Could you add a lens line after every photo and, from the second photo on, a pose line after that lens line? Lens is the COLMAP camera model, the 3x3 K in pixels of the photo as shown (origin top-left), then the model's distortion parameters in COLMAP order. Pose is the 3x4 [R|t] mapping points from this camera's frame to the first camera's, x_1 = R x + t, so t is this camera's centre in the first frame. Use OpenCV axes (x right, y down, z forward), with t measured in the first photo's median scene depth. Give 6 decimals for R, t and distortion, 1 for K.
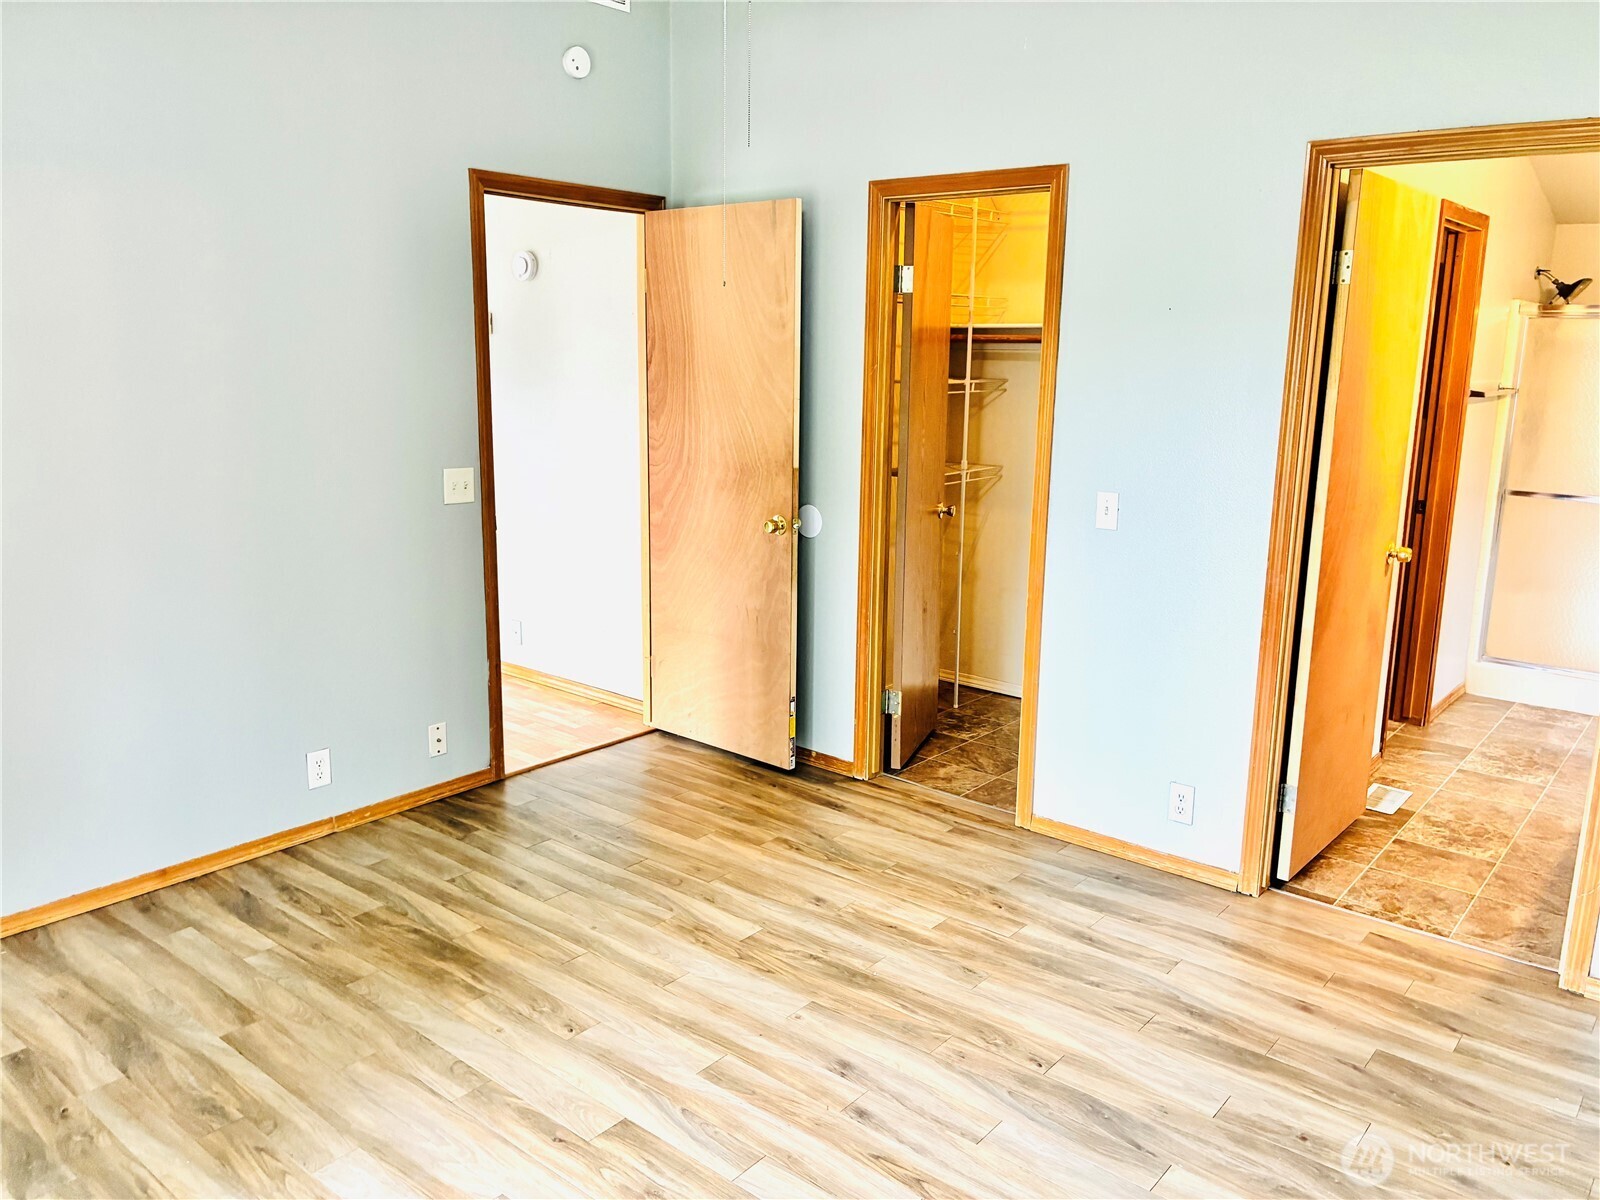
lens RADIAL K [[1210.8, 0, 798.9], [0, 1210.8, 607.3], [0, 0, 1]] dist [0.030682, -0.043277]
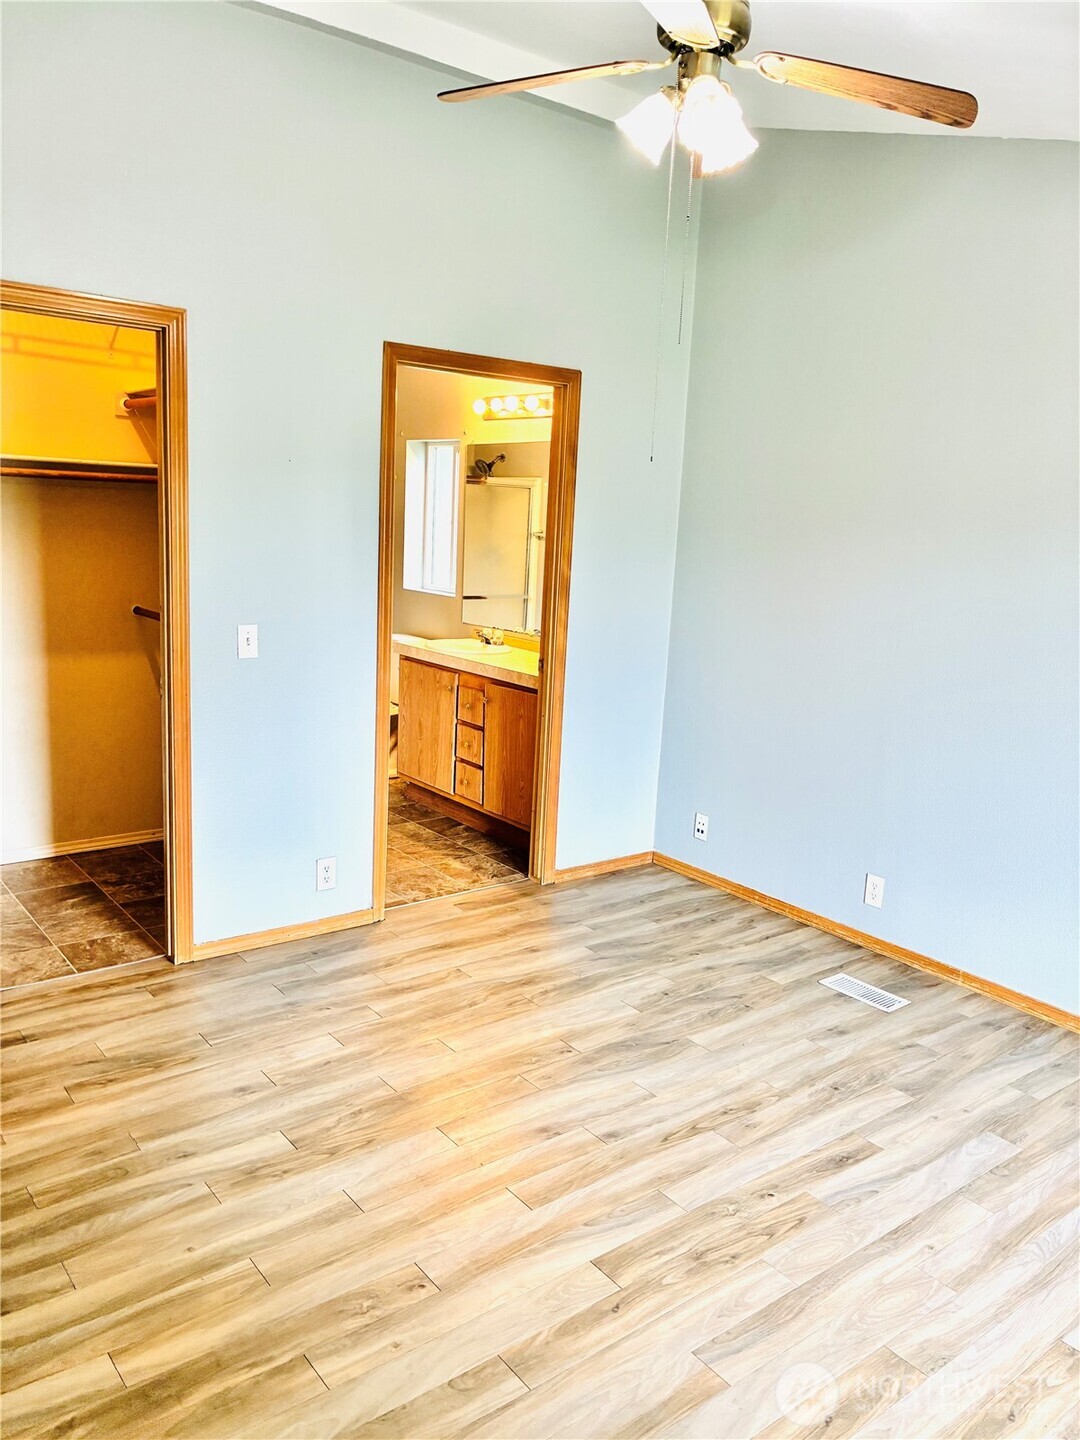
lens RADIAL K [[1089.7, 0, 532.9], [0, 1089.7, 724.3], [0, 0, 1]] dist [0.030682, -0.043277]
pose [[0.219117, -0.193259, 0.956368, -0.731185], [0.165651, 0.973326, 0.158733, -0.136331], [-0.961534, 0.123643, 0.245286, 0.586760]]
